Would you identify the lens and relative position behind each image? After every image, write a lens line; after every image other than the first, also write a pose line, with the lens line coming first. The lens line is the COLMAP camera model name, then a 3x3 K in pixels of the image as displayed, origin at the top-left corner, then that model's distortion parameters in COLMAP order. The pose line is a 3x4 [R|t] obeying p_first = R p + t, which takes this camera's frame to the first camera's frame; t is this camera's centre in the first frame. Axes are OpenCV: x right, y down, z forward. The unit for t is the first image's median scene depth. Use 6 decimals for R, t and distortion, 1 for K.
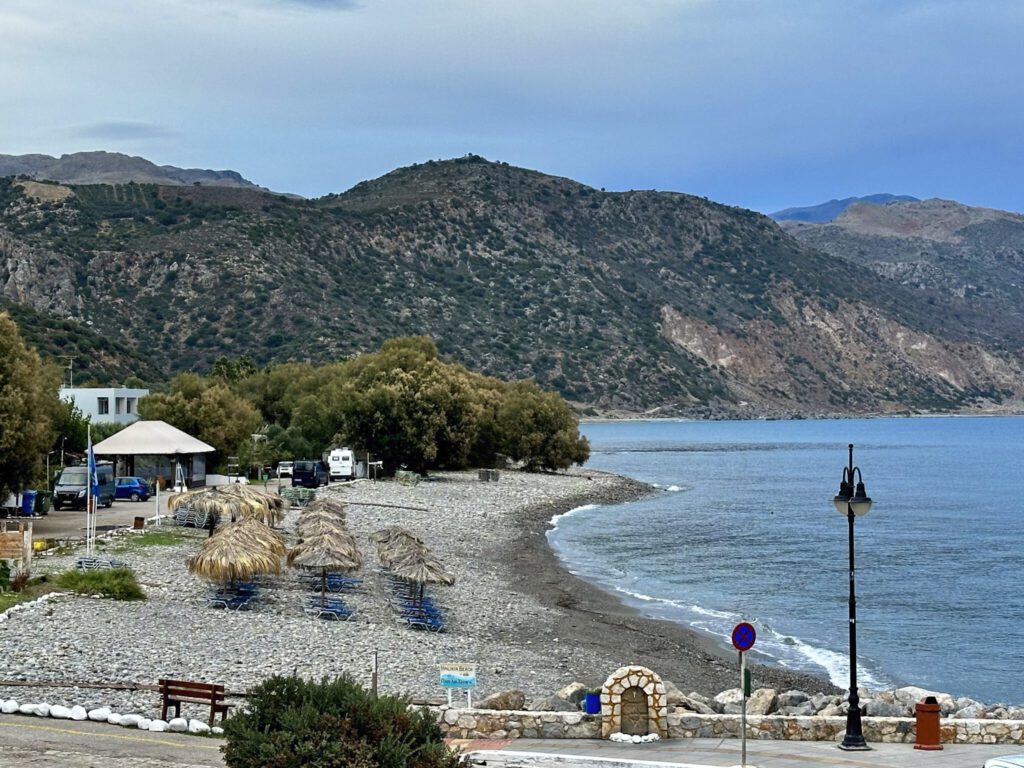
lens RADIAL K [[2075.0, 0, 511.4], [0, 2075.0, 383.6], [0, 0, 1]] dist [0.115184, 0.000000]
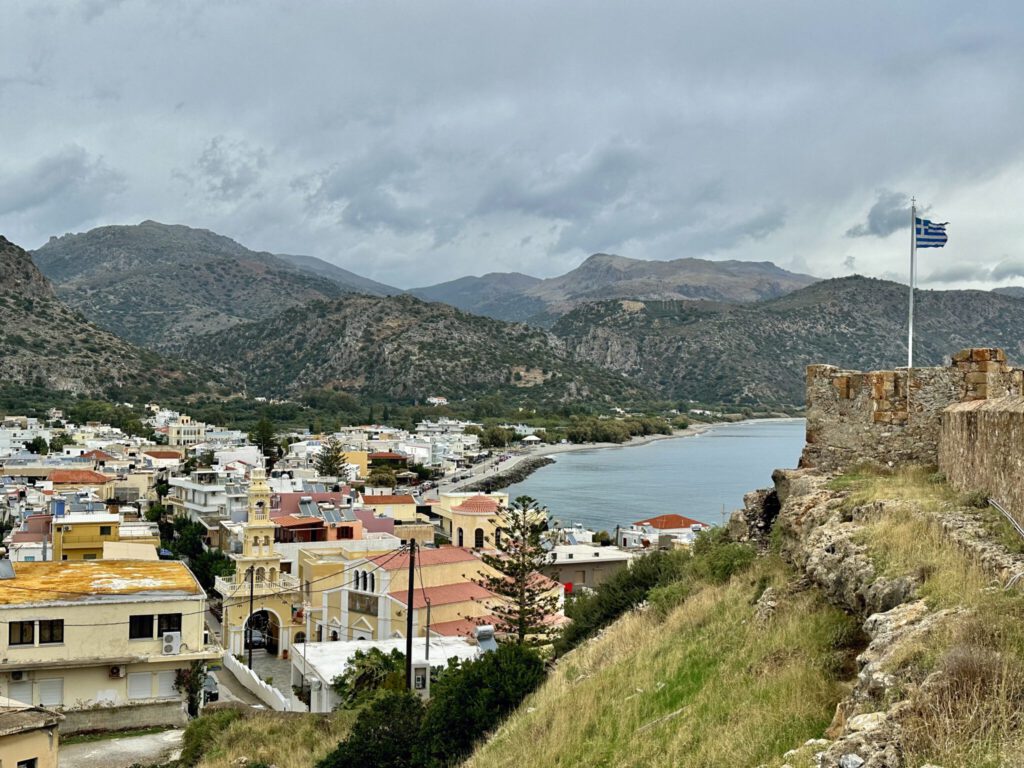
lens RADIAL K [[2075.0, 0, 511.9], [0, 2075.0, 383.2], [0, 0, 1]] dist [0.115184, 0.000000]
pose [[0.933665, 0.021922, -0.357475, 0.433702], [-0.012543, 0.999514, 0.028536, -0.068119], [0.357927, -0.022159, 0.933487, -1.072324]]
